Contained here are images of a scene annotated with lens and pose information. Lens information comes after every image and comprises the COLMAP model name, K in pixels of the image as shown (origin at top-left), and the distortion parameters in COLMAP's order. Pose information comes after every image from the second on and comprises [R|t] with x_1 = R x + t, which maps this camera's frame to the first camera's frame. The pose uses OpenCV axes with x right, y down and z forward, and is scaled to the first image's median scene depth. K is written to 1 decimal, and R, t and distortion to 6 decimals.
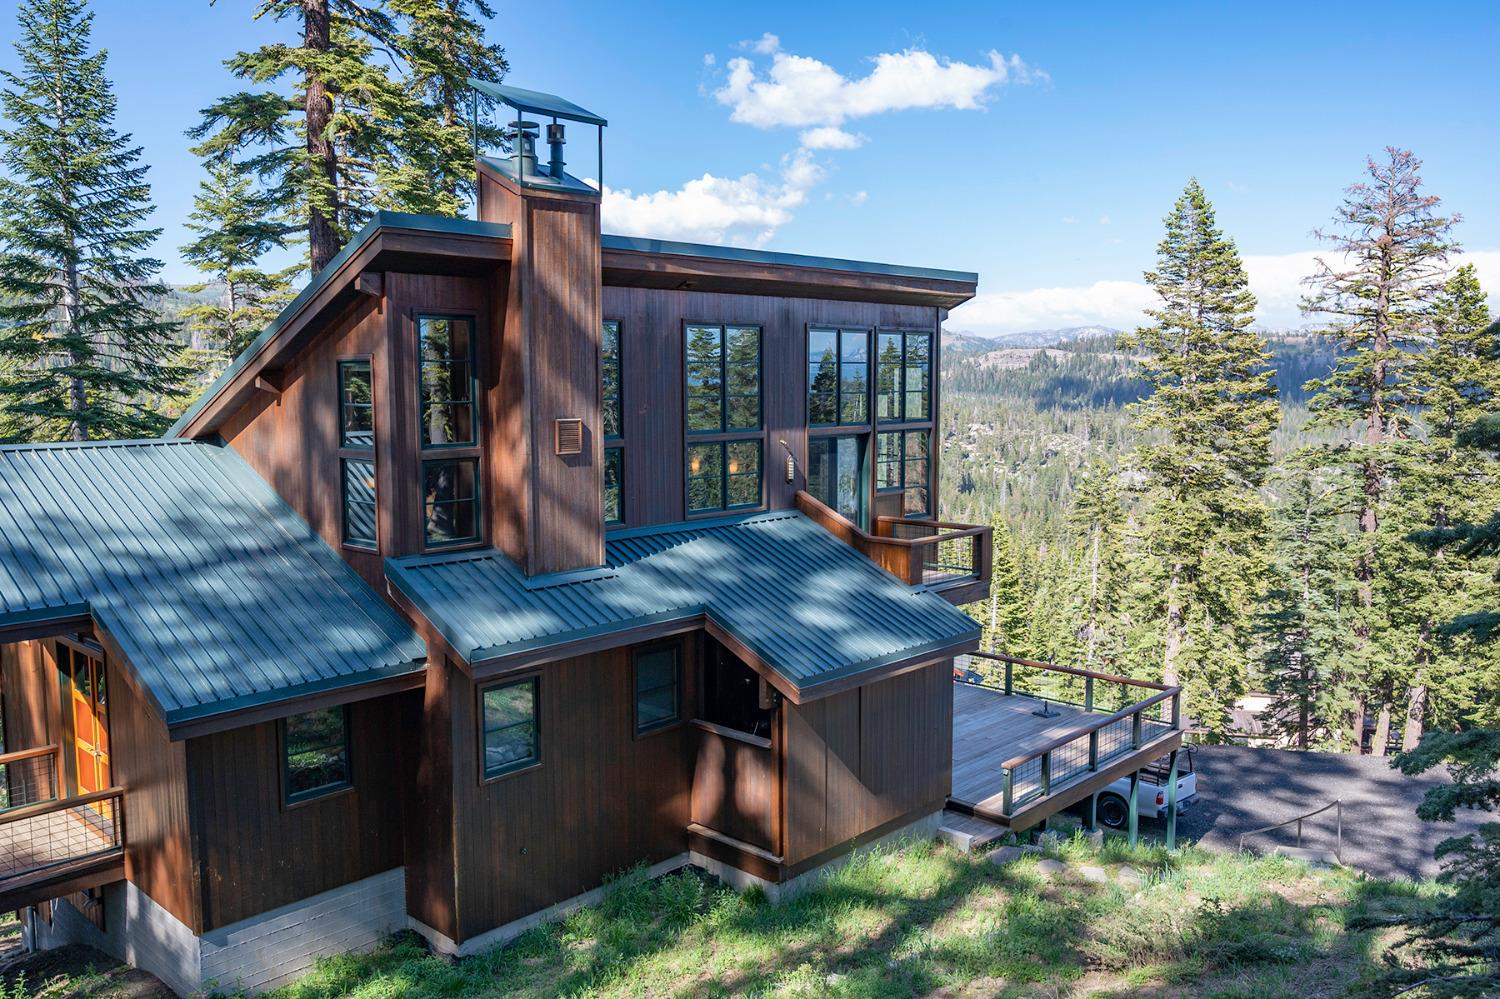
lens RADIAL K [[1194.9, 0, 750.0], [0, 1194.9, 499.5], [0, 0, 1]] dist [-0.004533, 0.002556]
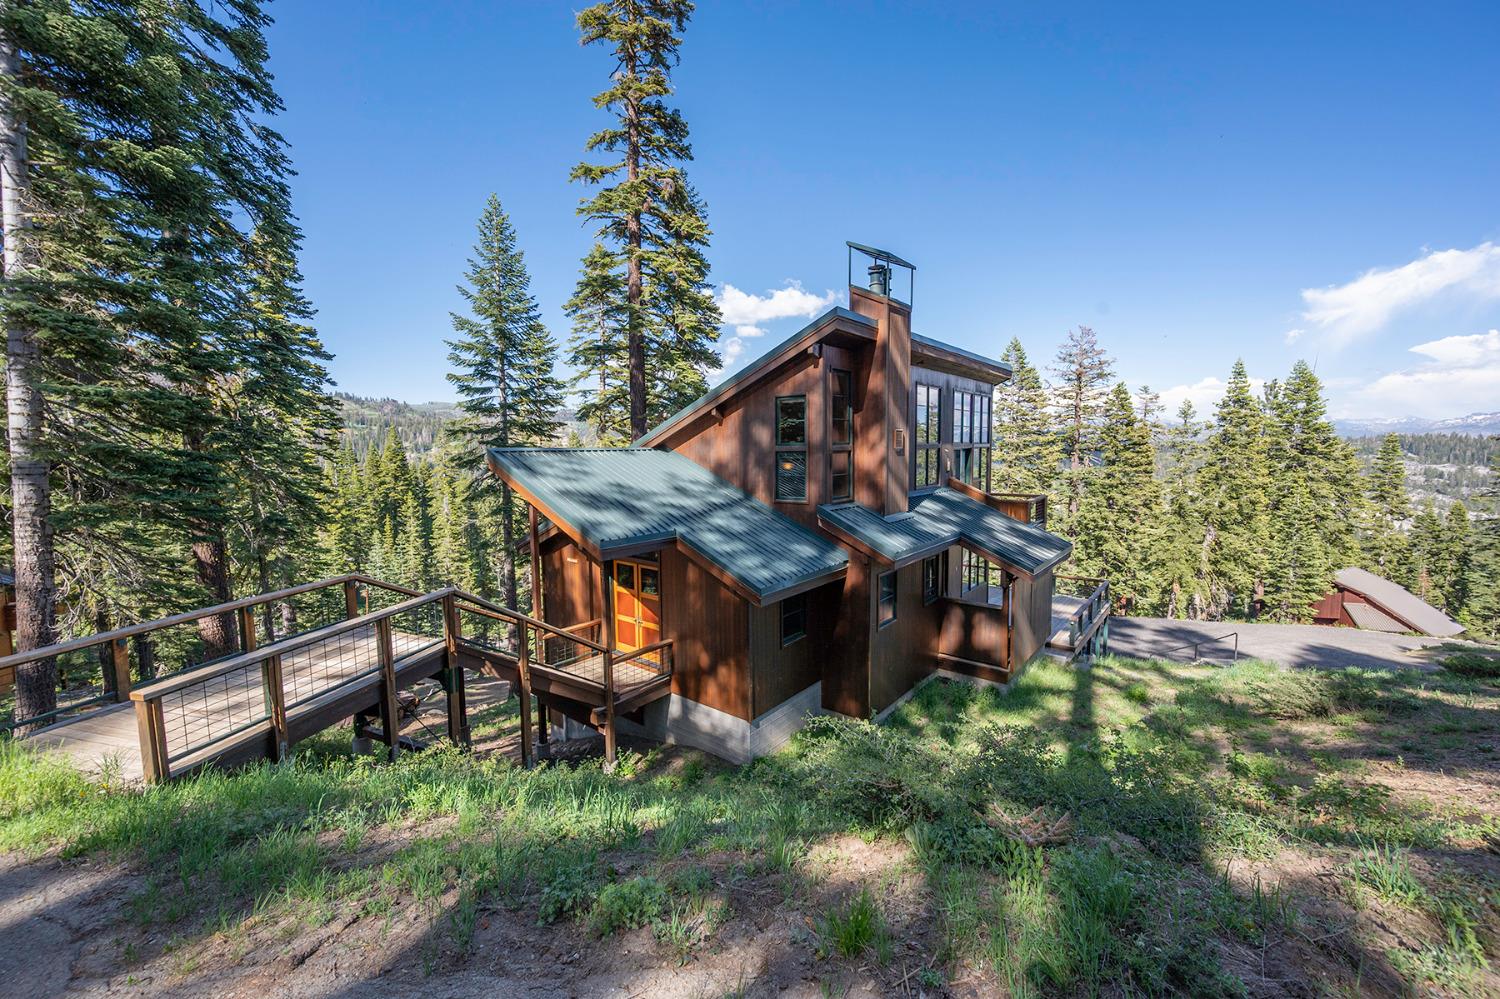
lens RADIAL K [[589.9, 0, 749.3], [0, 589.9, 495.7], [0, 0, 1]] dist [0.000259, -0.000179]
pose [[0.997269, -0.013425, 0.072623, -0.313611], [0.015119, 0.999625, -0.022831, 0.034933], [-0.072289, 0.023867, 0.997098, 0.087106]]
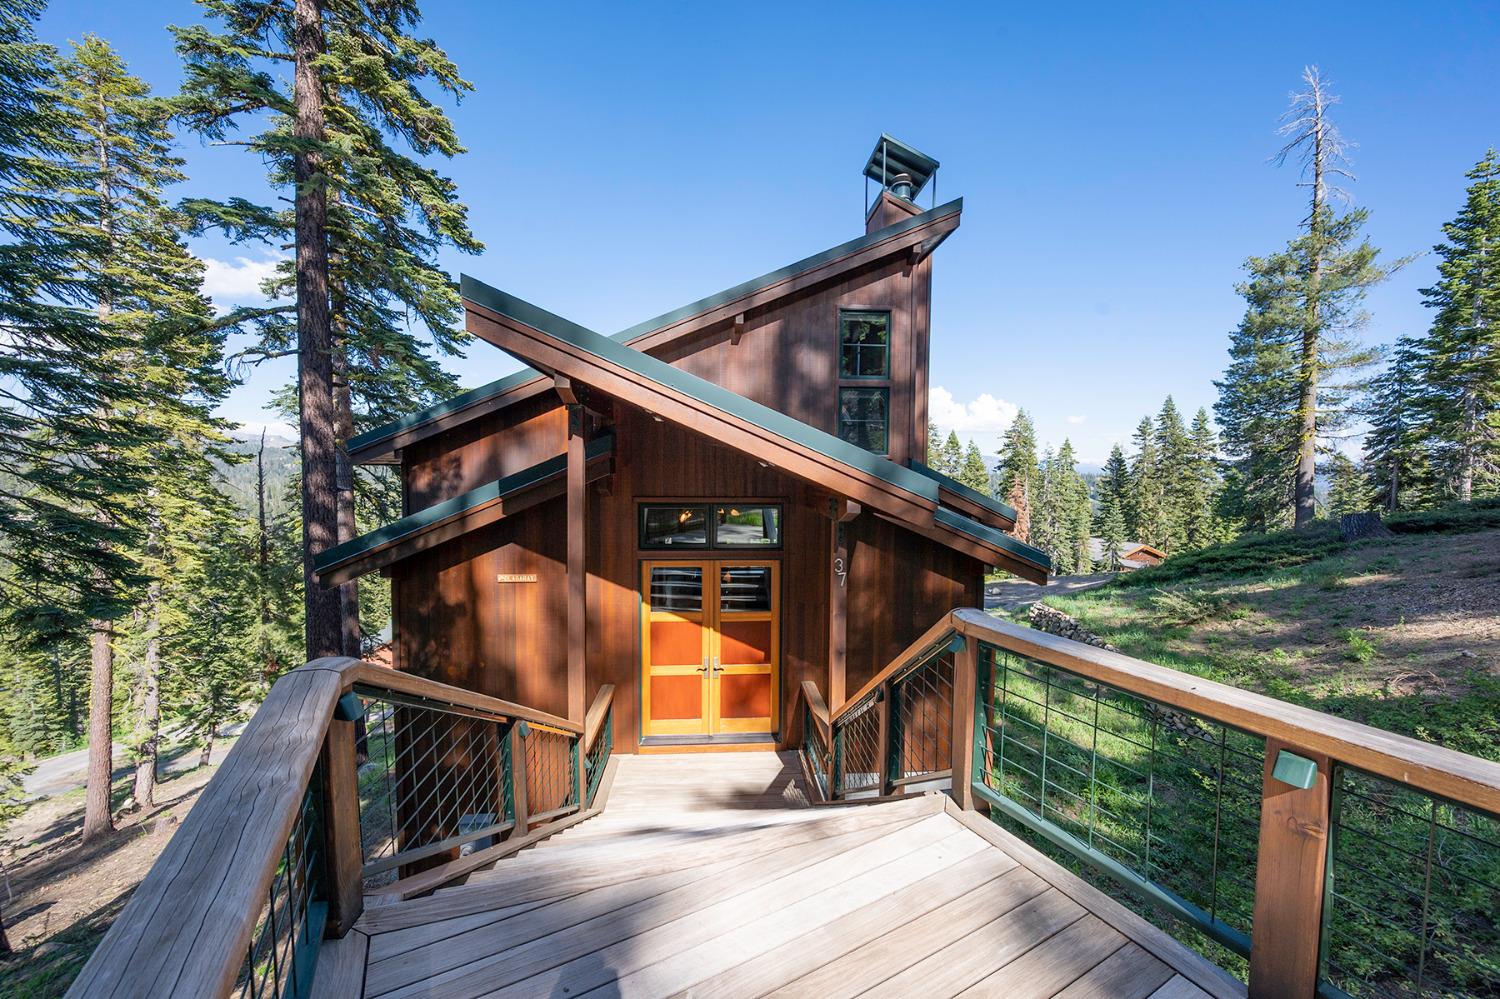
lens RADIAL K [[591.3, 0, 750.0], [0, 591.3, 499.5], [0, 0, 1]] dist [0.001274, 0.000127]
pose [[0.677331, -0.034007, 0.734892, -0.612452], [0.069454, 0.997425, -0.017858, 0.061820], [-0.732392, 0.063137, 0.677949, 0.458395]]
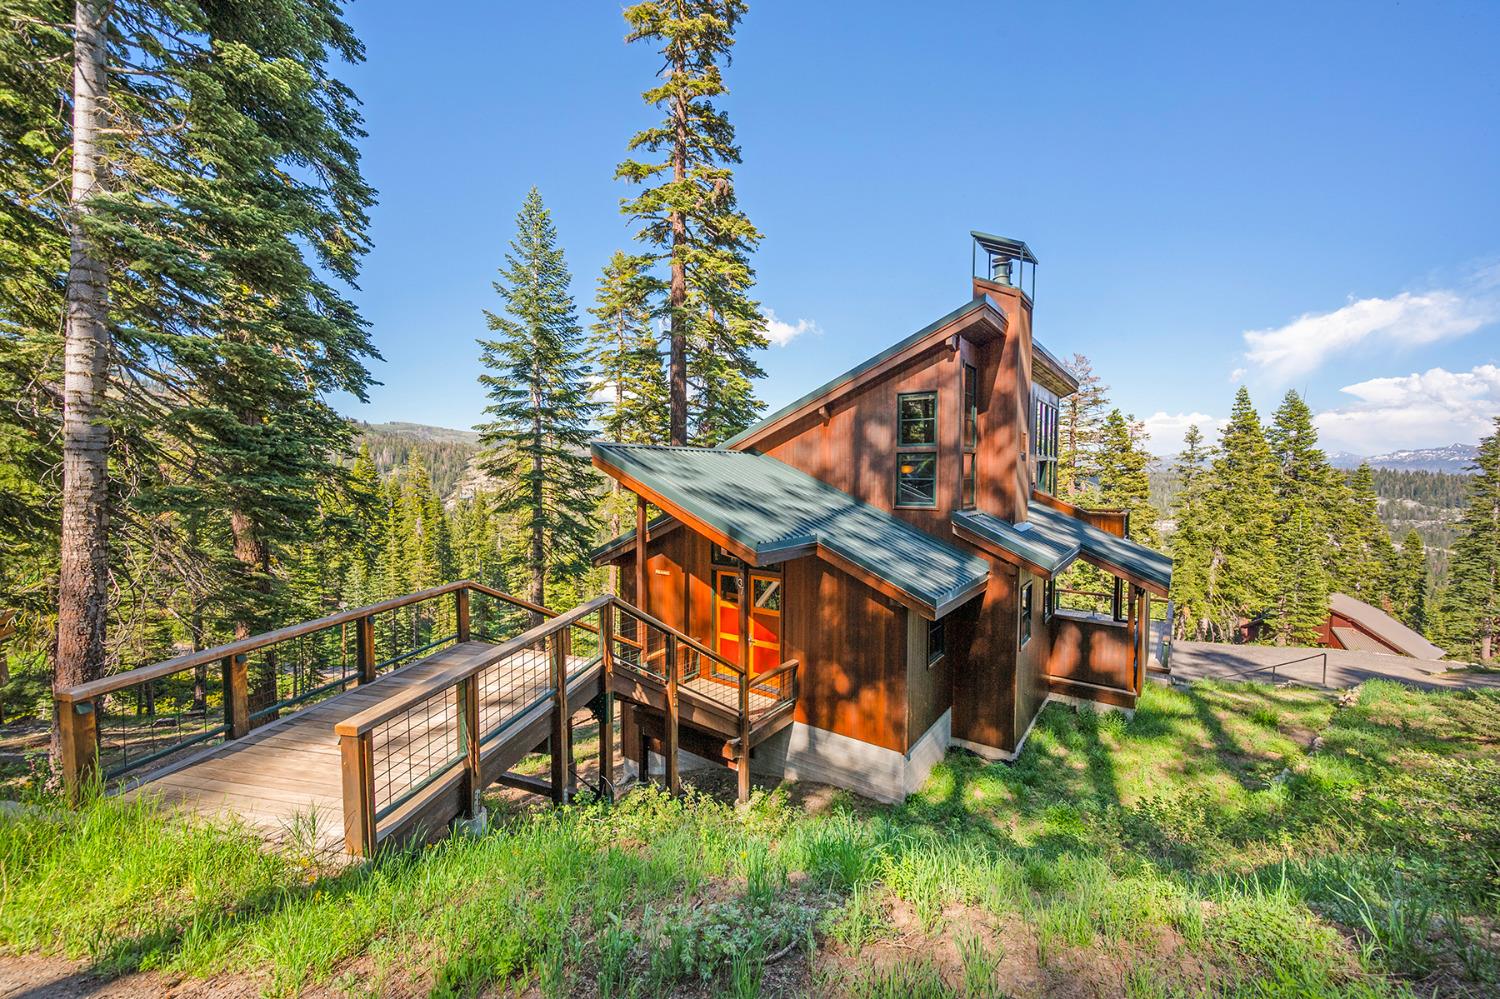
lens RADIAL K [[590.9, 0, 749.6], [0, 590.9, 497.8], [0, 0, 1]] dist [-0.000010, 0.000038]
pose [[0.992082, 0.000595, 0.125587, -0.452693], [0.007280, 0.998035, -0.062240, 0.052130], [-0.125377, 0.062661, 0.990128, 0.159424]]
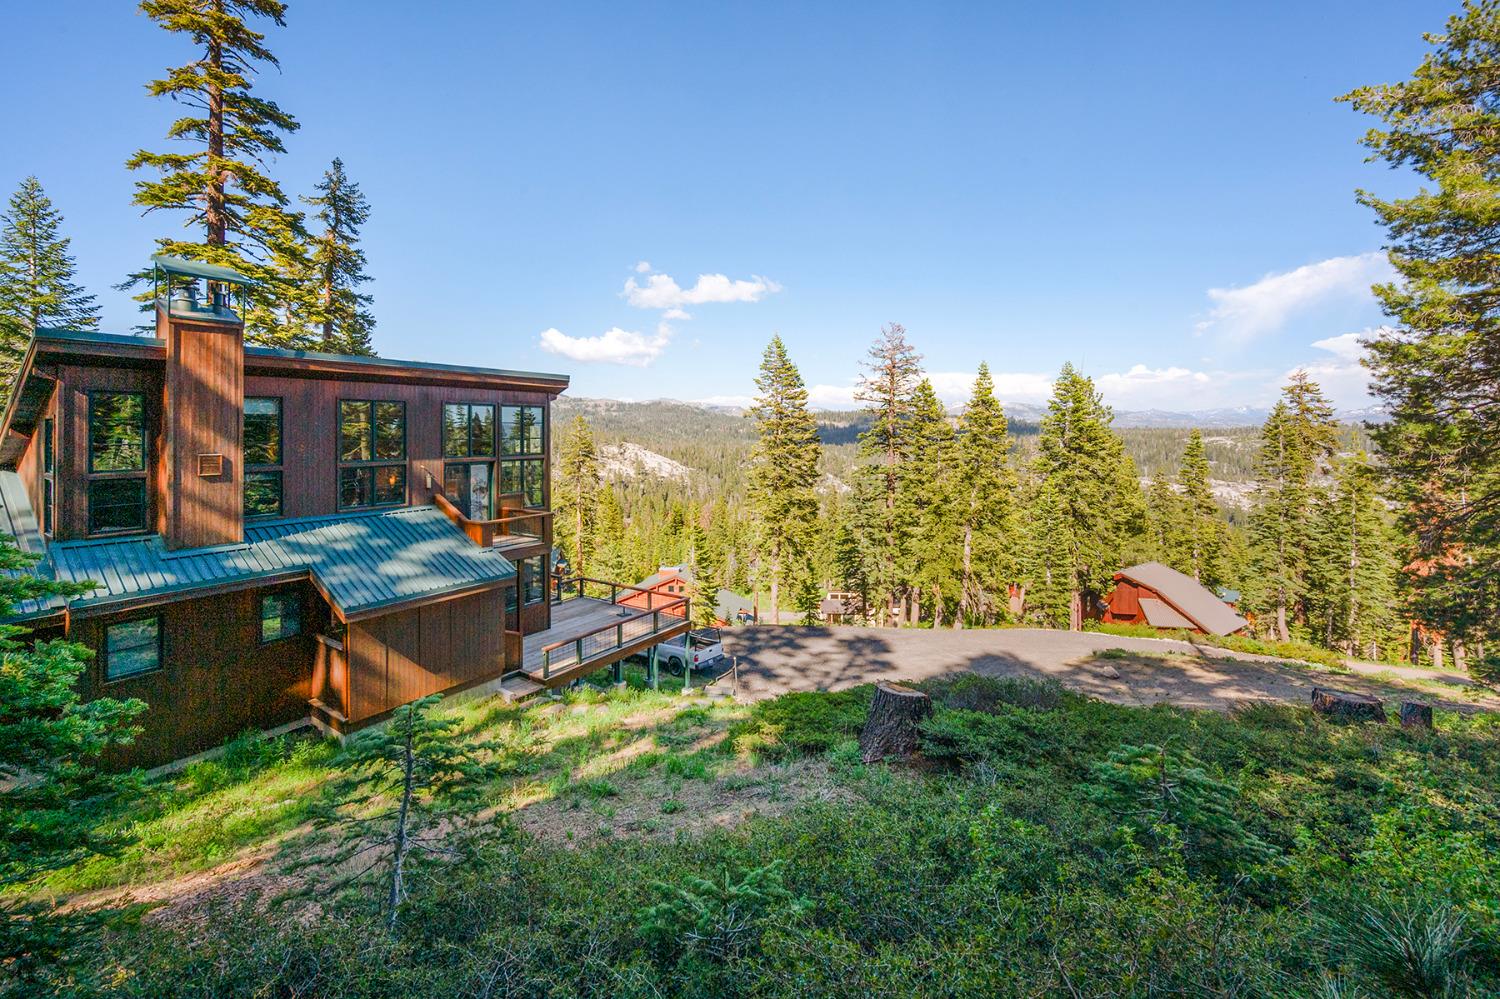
lens RADIAL K [[611.7, 0, 747.7], [0, 611.7, 427.2], [0, 0, 1]] dist [0.001463, -0.000098]
pose [[0.987164, 0.002378, 0.159689, 0.327812], [0.015202, 0.993950, -0.108777, -0.000157], [-0.158982, 0.109808, 0.981156, 0.025583]]
